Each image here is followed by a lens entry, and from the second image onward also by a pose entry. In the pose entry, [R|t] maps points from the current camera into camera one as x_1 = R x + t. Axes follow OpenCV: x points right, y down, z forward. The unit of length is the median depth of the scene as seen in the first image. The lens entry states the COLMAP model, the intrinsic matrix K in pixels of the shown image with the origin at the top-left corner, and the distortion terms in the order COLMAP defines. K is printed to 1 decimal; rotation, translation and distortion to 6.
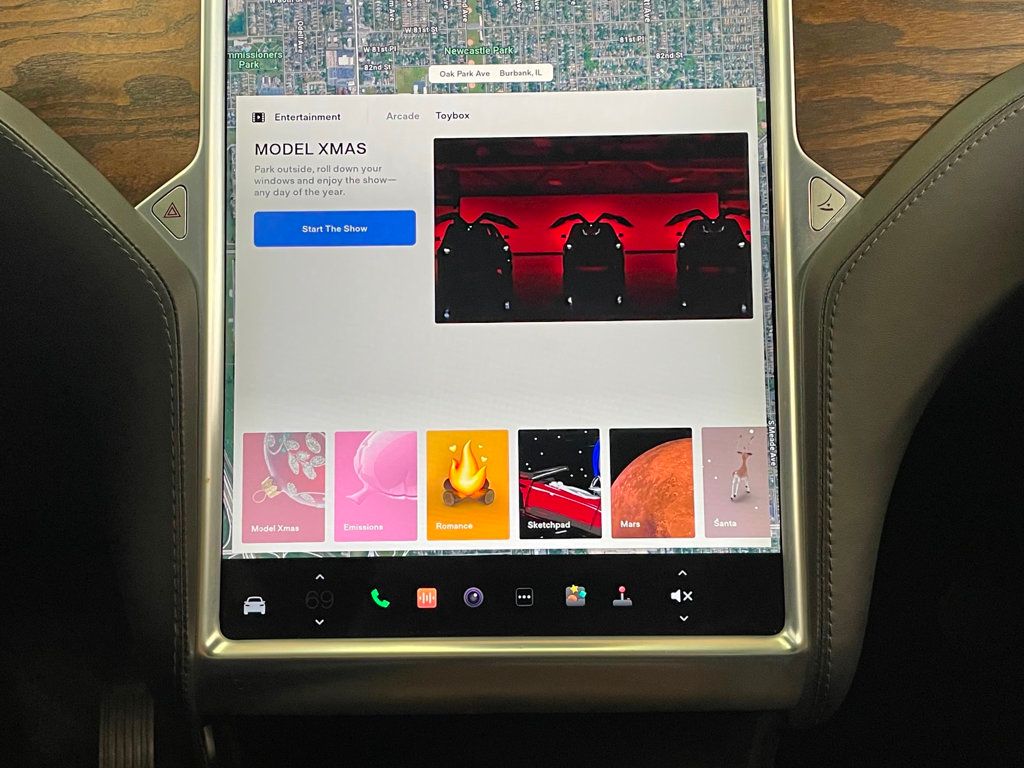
lens RADIAL K [[1310.8, 0, 503.0], [0, 1310.8, 386.0], [0, 0, 1]] dist [0.055714, 0.000000]
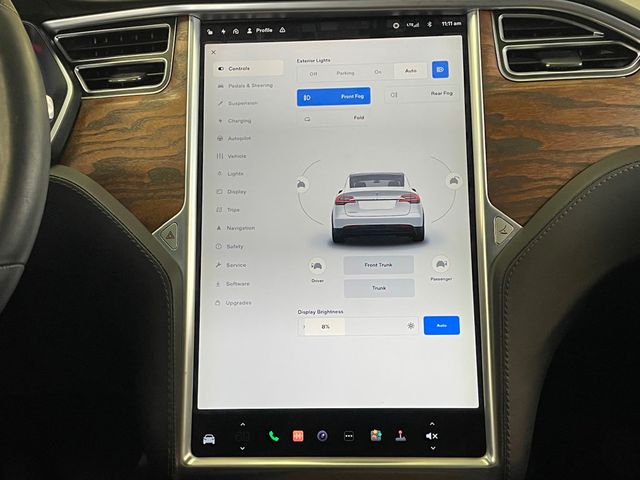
lens RADIAL K [[819.2, 0, 310.7], [0, 819.2, 233.7], [0, 0, 1]] dist [0.055714, 0.000000]
pose [[0.998703, -0.004931, -0.050683, 0.022435], [0.000138, 0.995560, -0.094125, -0.019374], [0.050923, 0.093996, 0.994269, -0.217477]]
